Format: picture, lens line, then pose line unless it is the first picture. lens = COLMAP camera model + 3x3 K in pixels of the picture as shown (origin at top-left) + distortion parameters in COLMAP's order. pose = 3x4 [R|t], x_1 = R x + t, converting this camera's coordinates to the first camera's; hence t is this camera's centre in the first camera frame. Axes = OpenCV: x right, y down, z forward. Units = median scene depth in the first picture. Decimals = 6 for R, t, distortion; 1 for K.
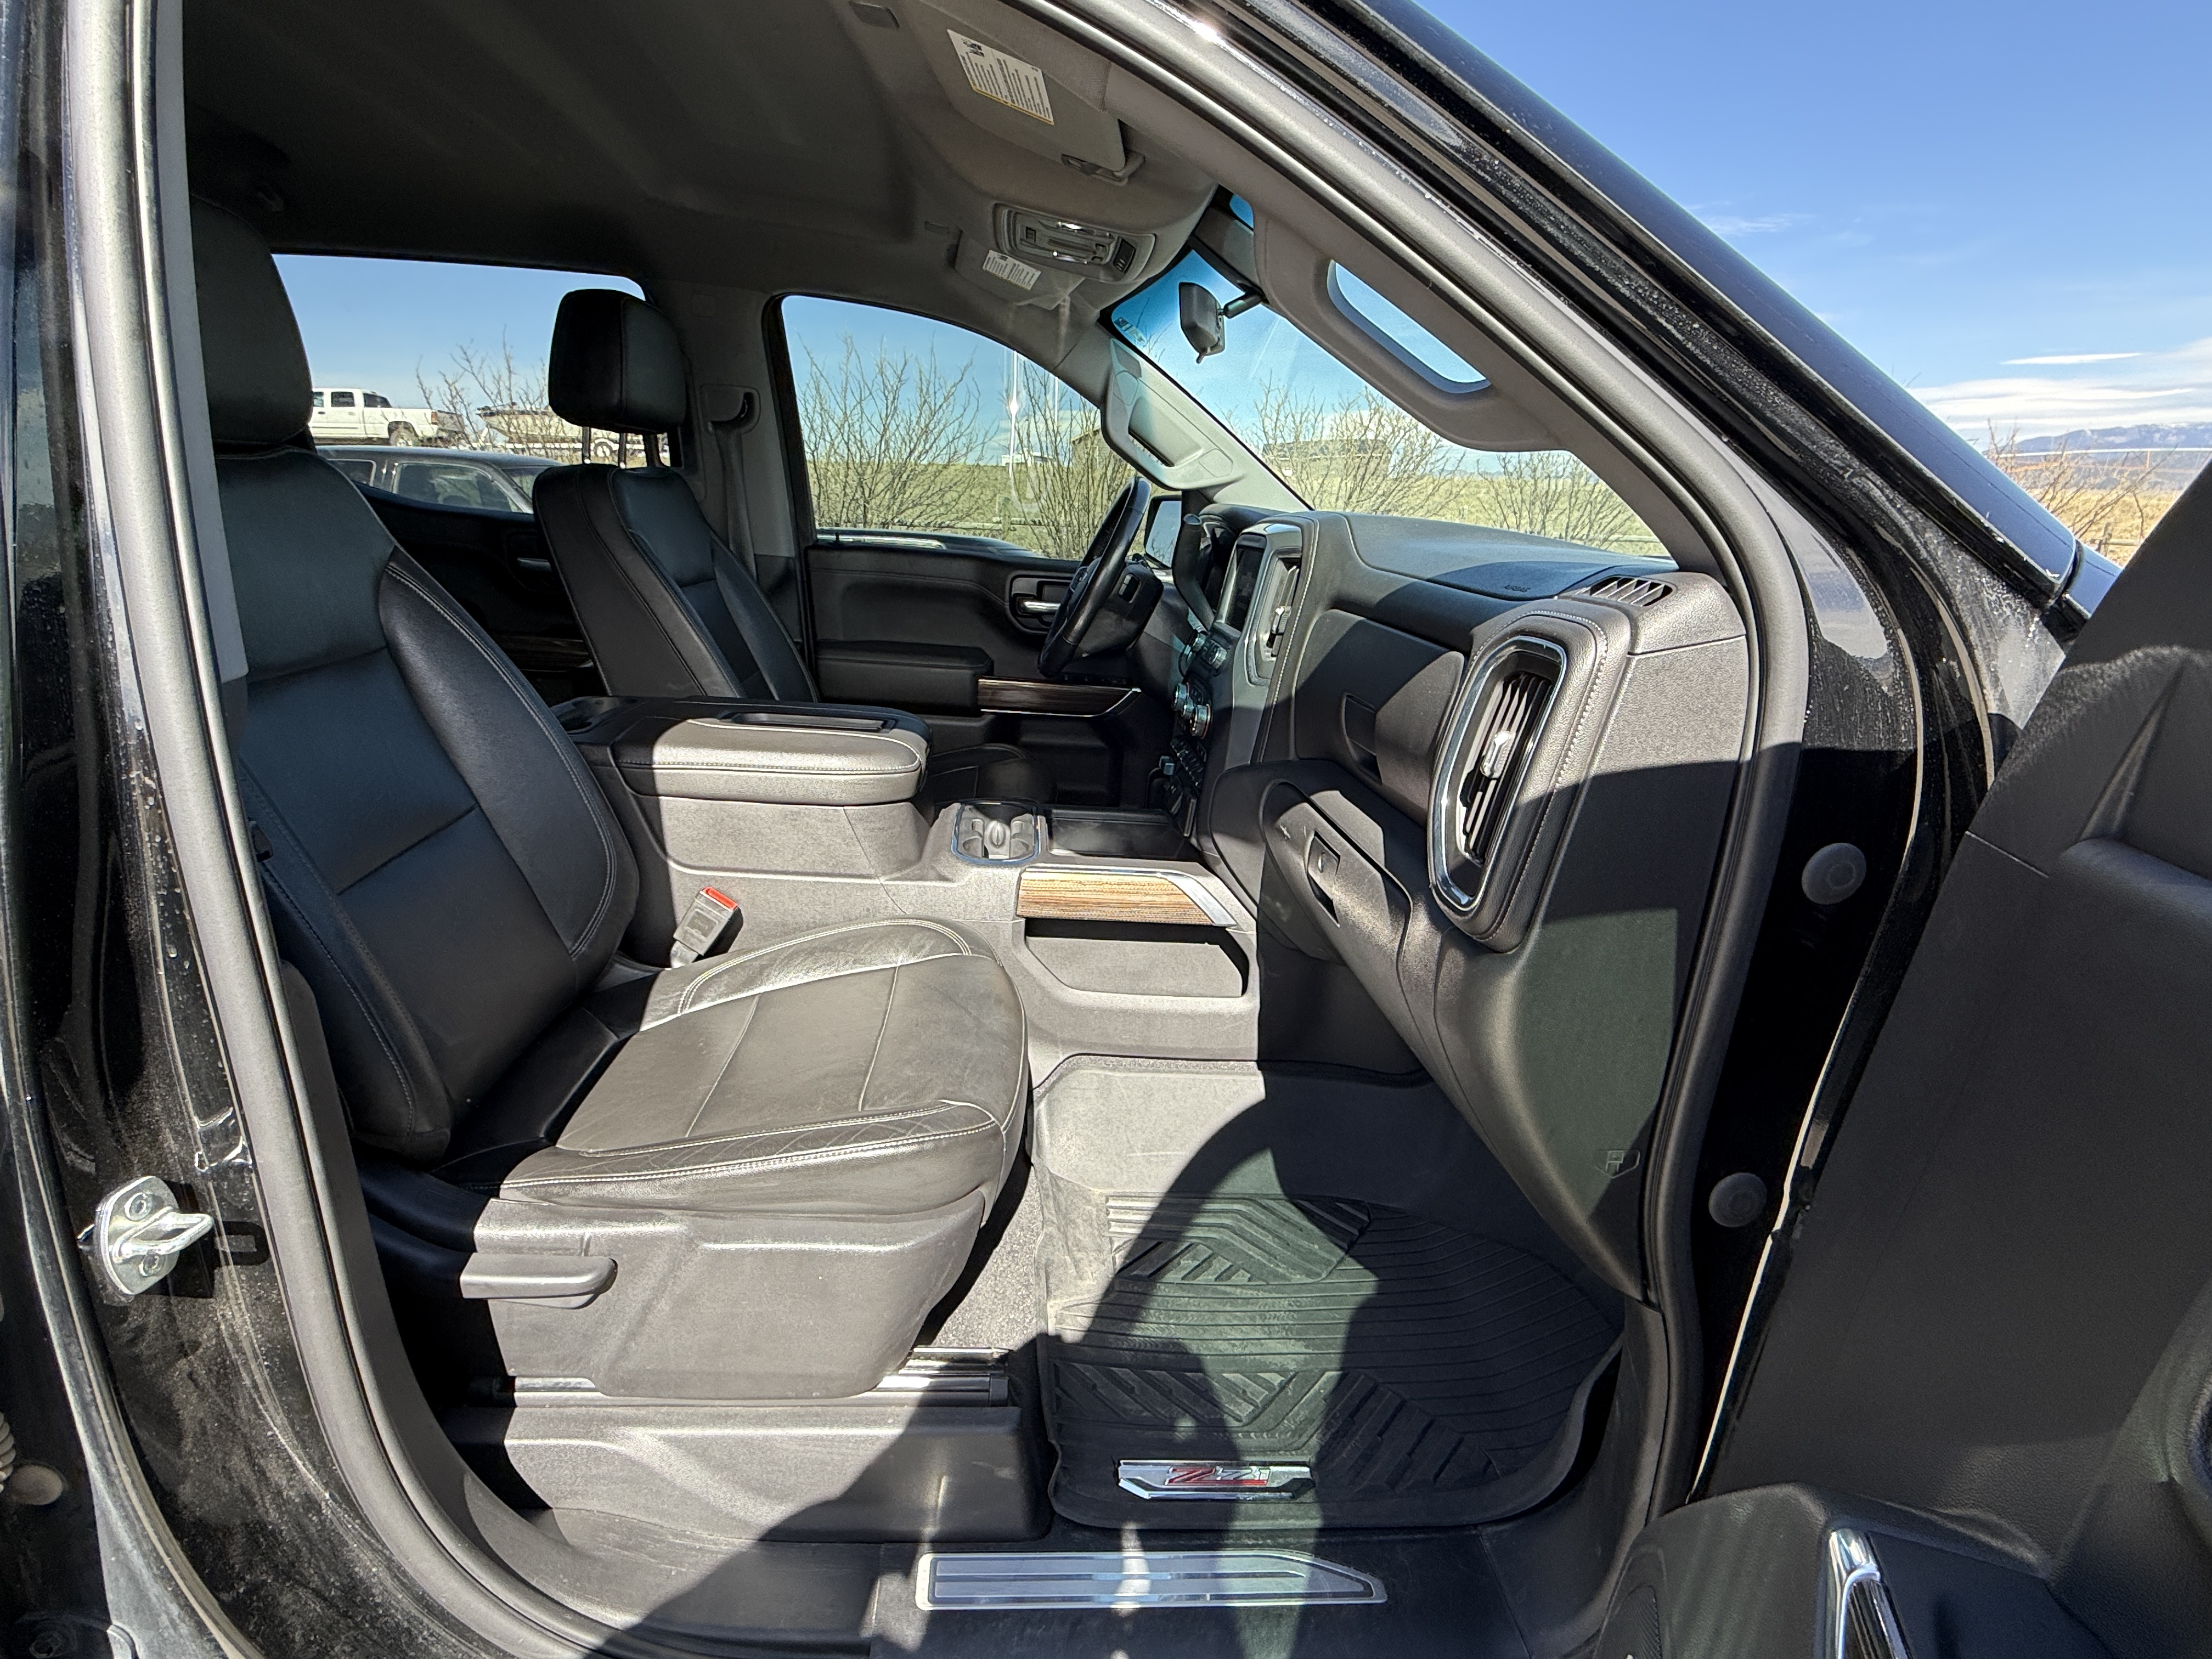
lens RADIAL K [[1083.3, 0, 1106.0], [0, 1083.3, 829.5], [0, 0, 1]] dist [0.000440, 0.000718]
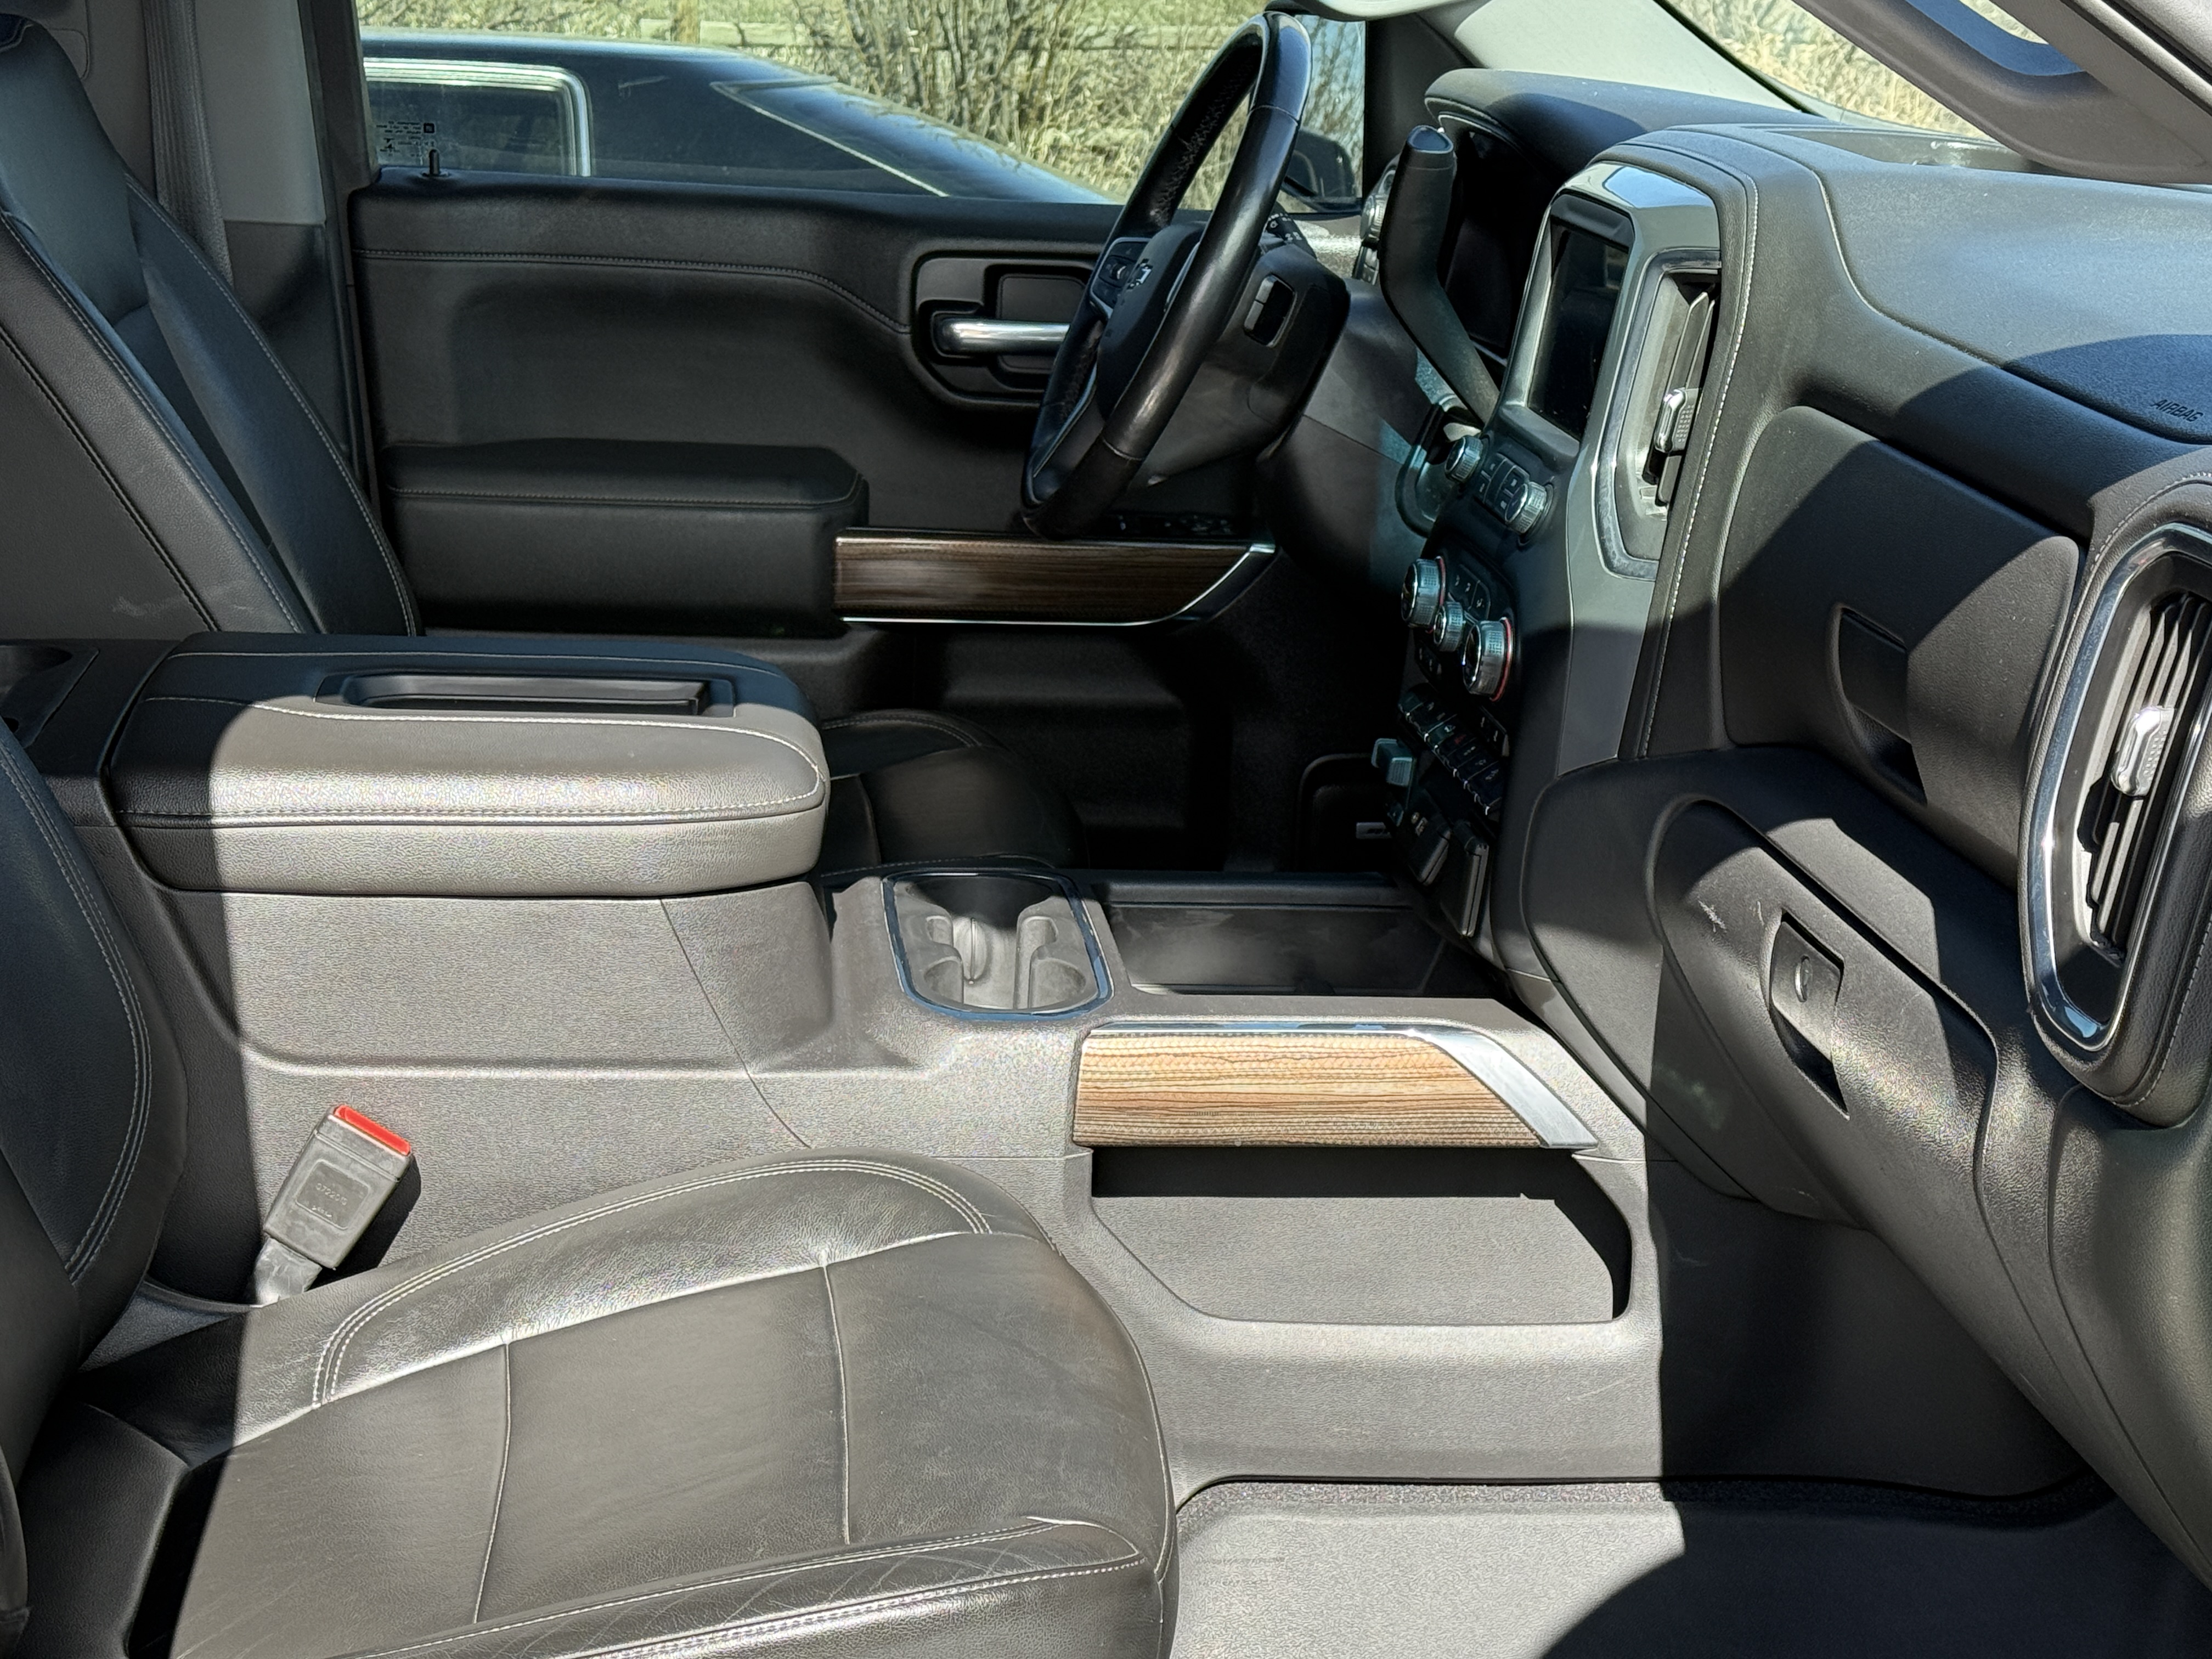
lens RADIAL K [[4096.0, 0, 1106.0], [0, 4096.0, 829.5], [0, 0, 1]] dist [0.193914, 0.148580]
pose [[0.998151, -0.039763, 0.045964, -0.138535], [0.040933, 0.998854, -0.024802, -0.001238], [-0.044926, 0.026638, 0.998635, -0.584310]]
